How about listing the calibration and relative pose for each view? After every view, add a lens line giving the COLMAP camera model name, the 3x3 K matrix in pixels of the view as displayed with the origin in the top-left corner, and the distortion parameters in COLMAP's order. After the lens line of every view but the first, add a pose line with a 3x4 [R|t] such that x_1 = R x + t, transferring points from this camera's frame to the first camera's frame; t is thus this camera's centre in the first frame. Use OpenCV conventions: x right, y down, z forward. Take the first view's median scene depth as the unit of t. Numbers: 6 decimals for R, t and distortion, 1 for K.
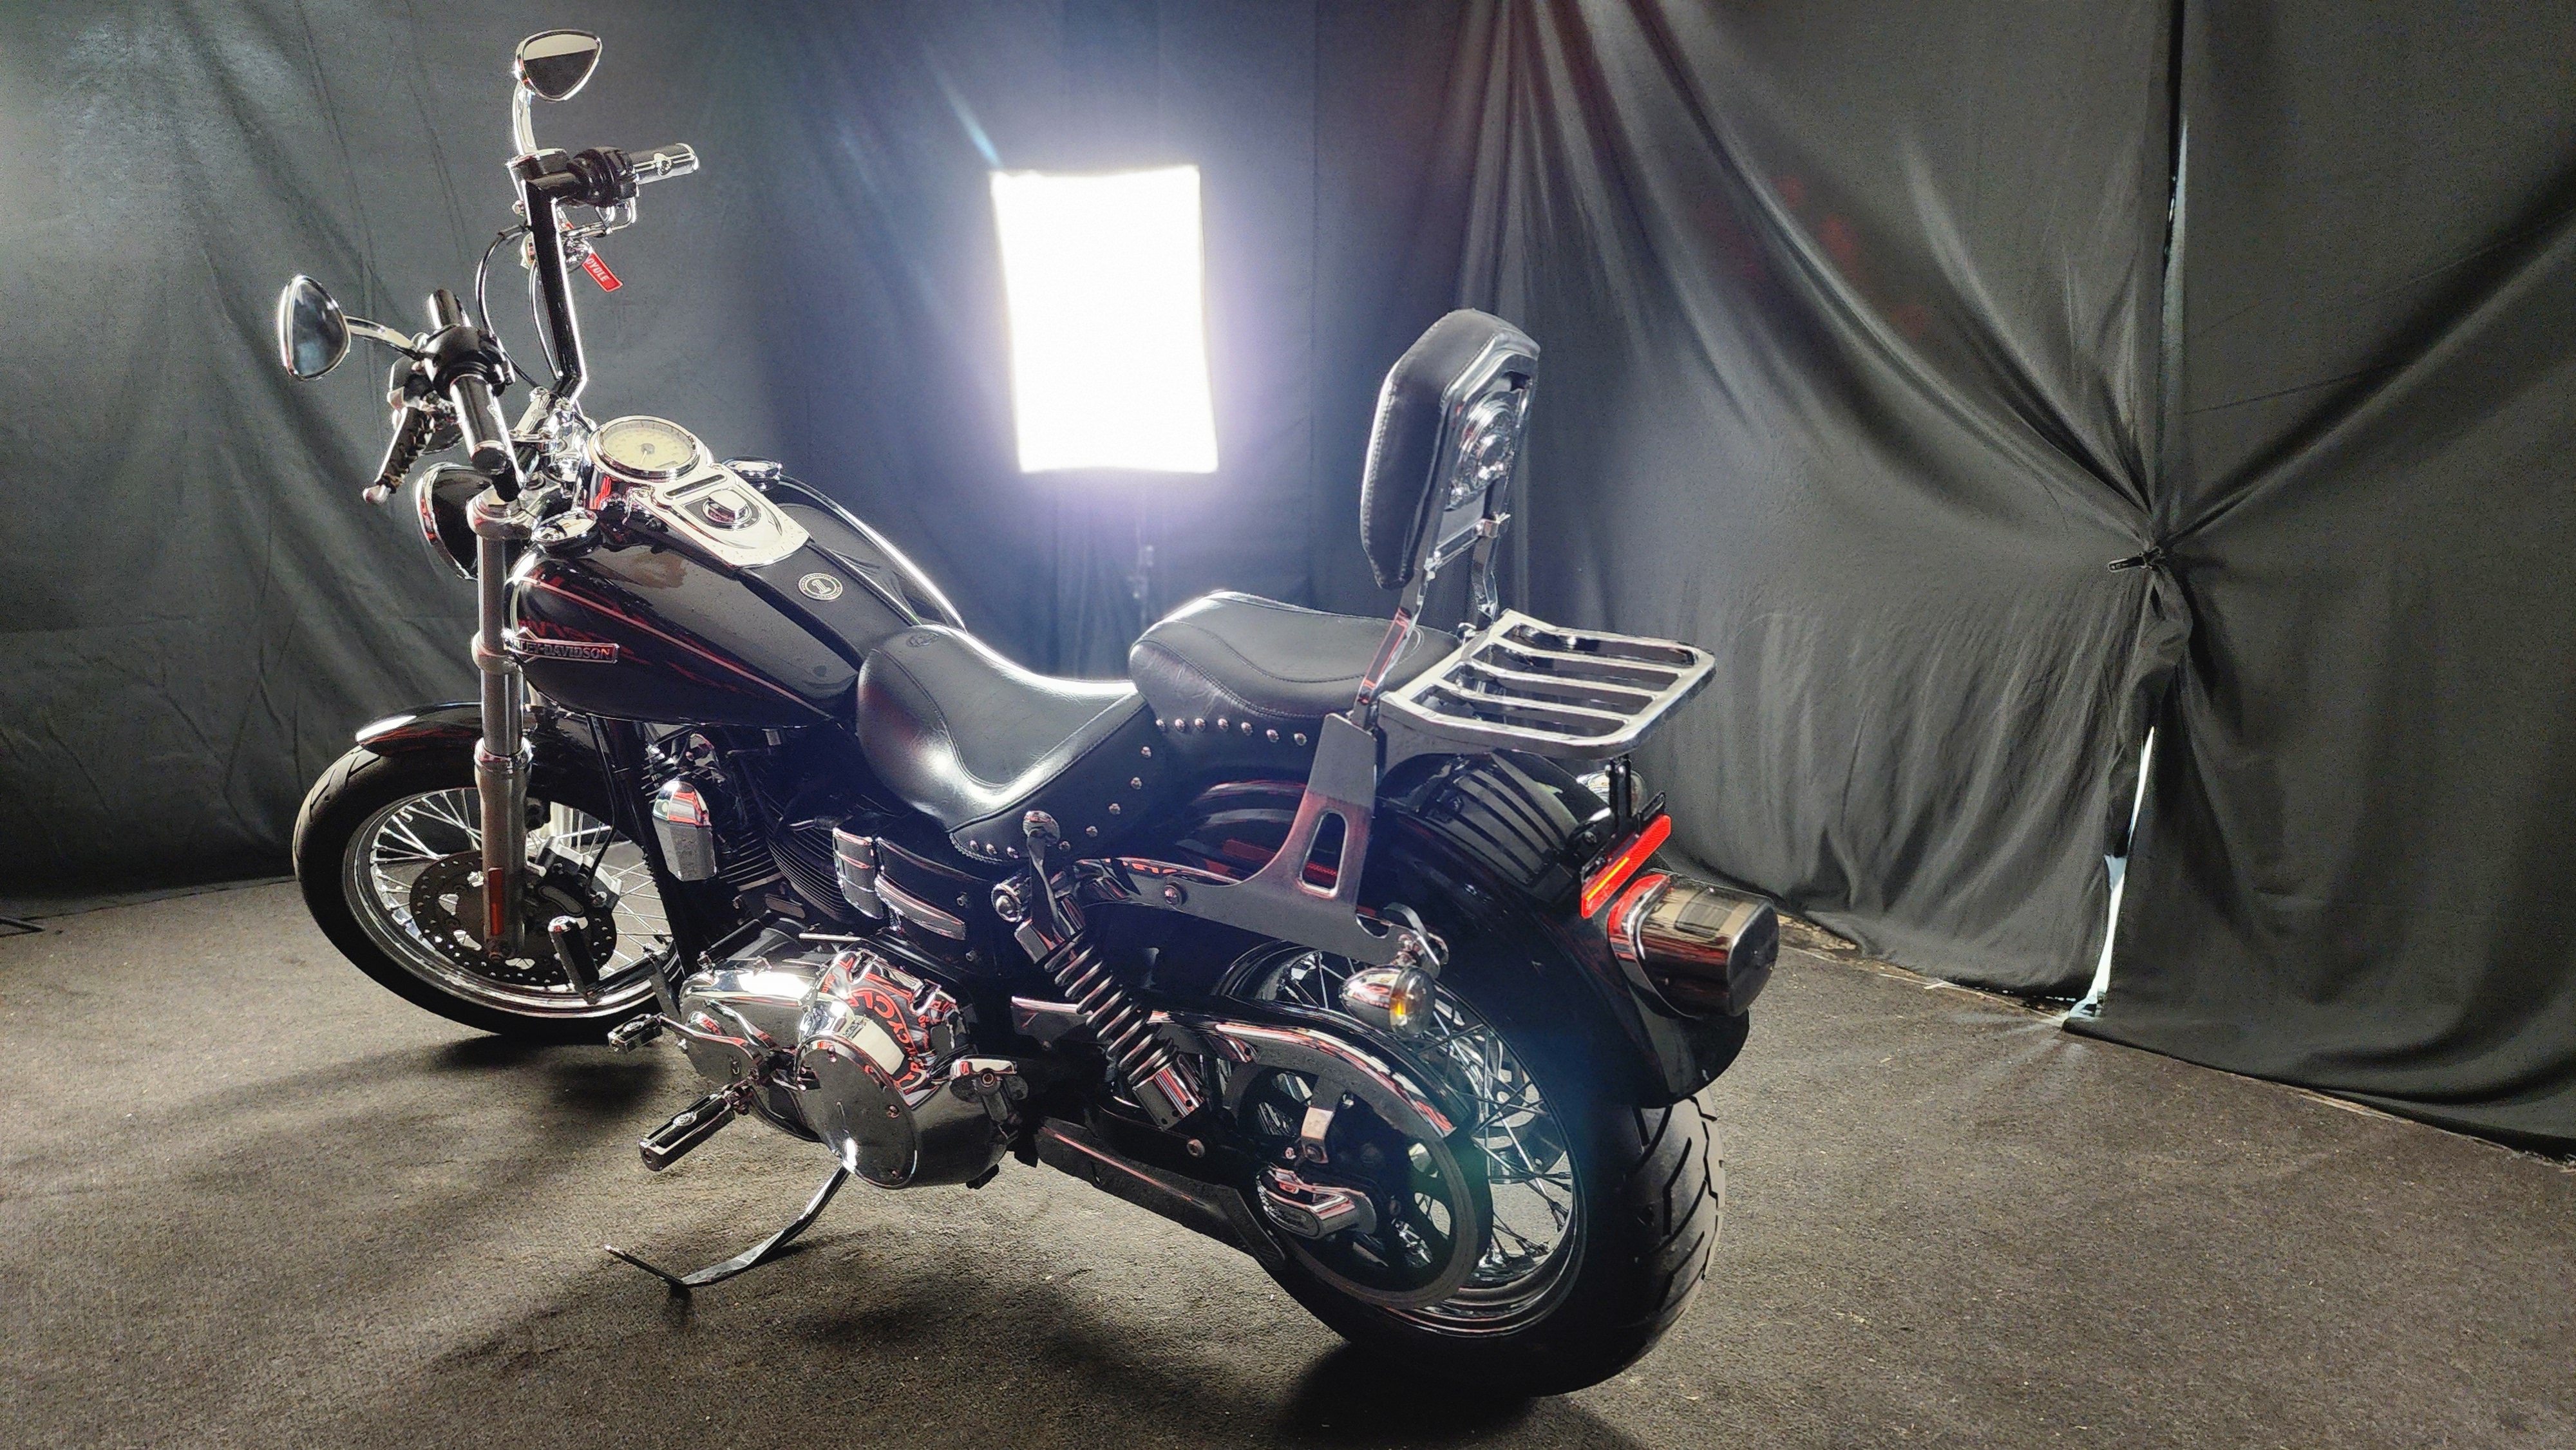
lens RADIAL K [[1762.1, 0, 1288.0], [0, 1762.1, 725.0], [0, 0, 1]] dist [0.030033, -0.000006]
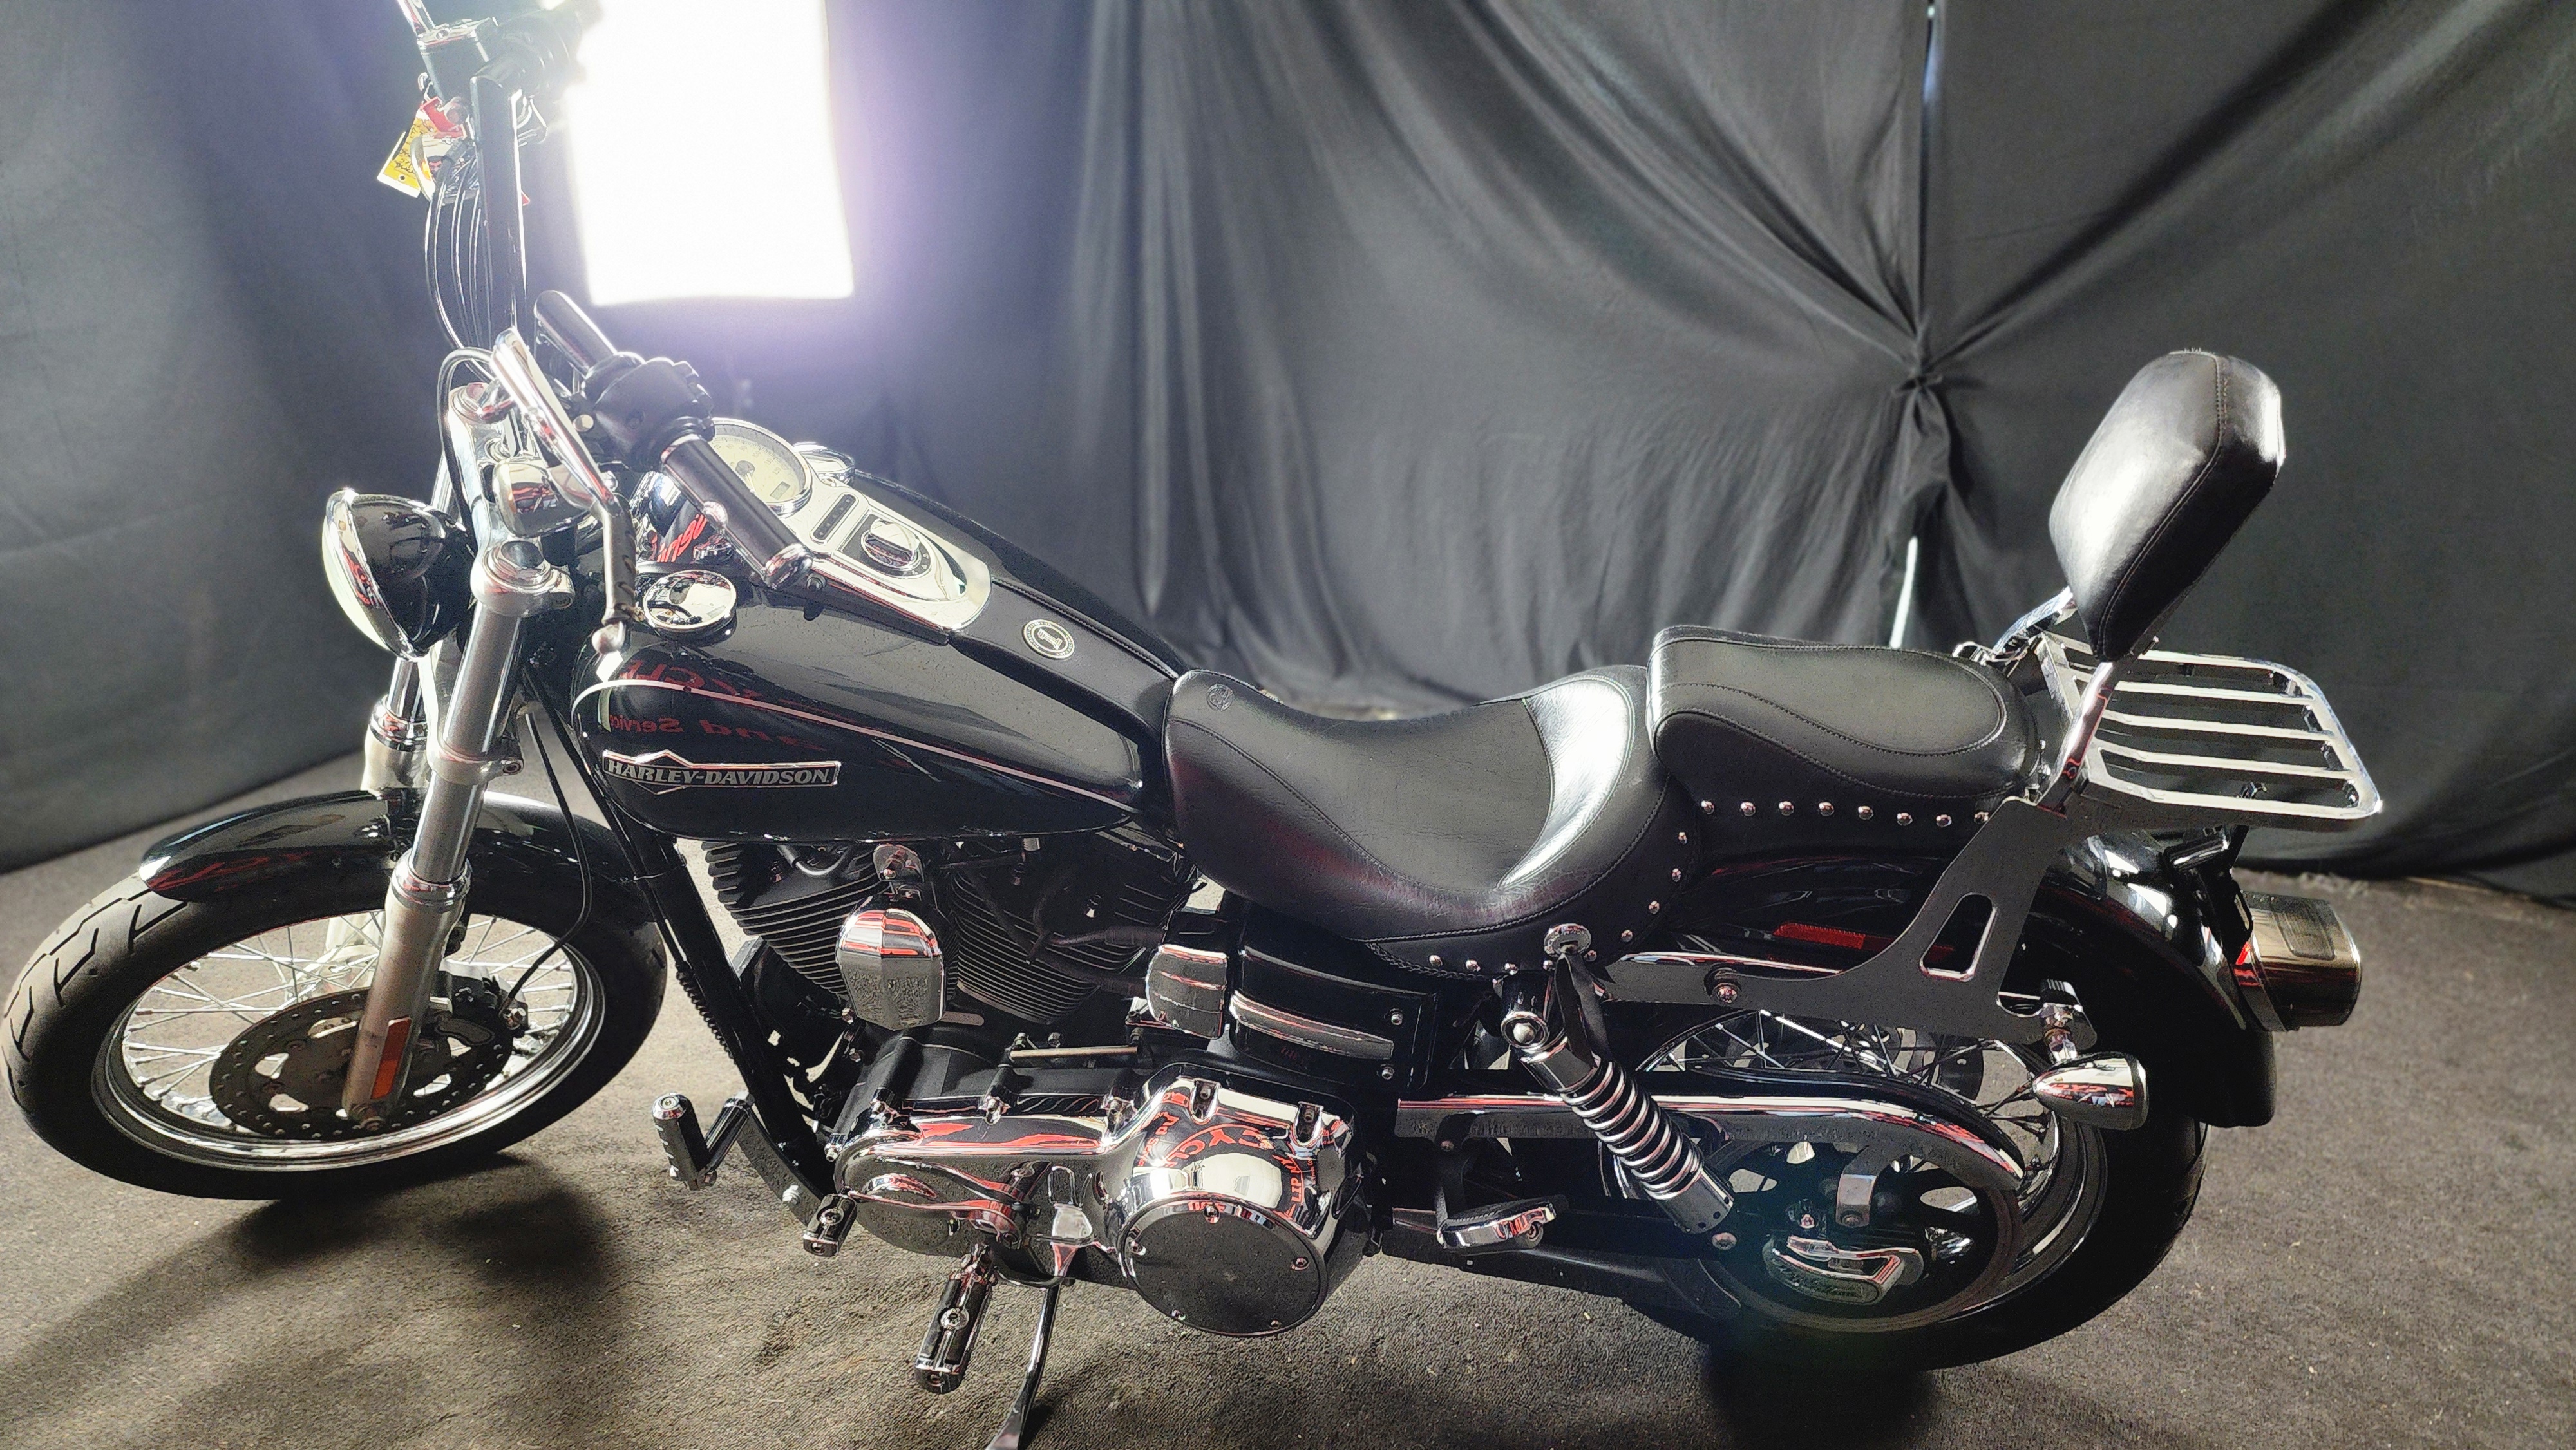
lens RADIAL K [[1755.6, 0, 1288.0], [0, 1755.6, 725.0], [0, 0, 1]] dist [0.029758, 0.000307]
pose [[0.899813, -0.151505, 0.409124, -0.334744], [0.080772, 0.979406, 0.185041, -0.119664], [-0.428733, -0.133456, 0.893520, 0.176441]]
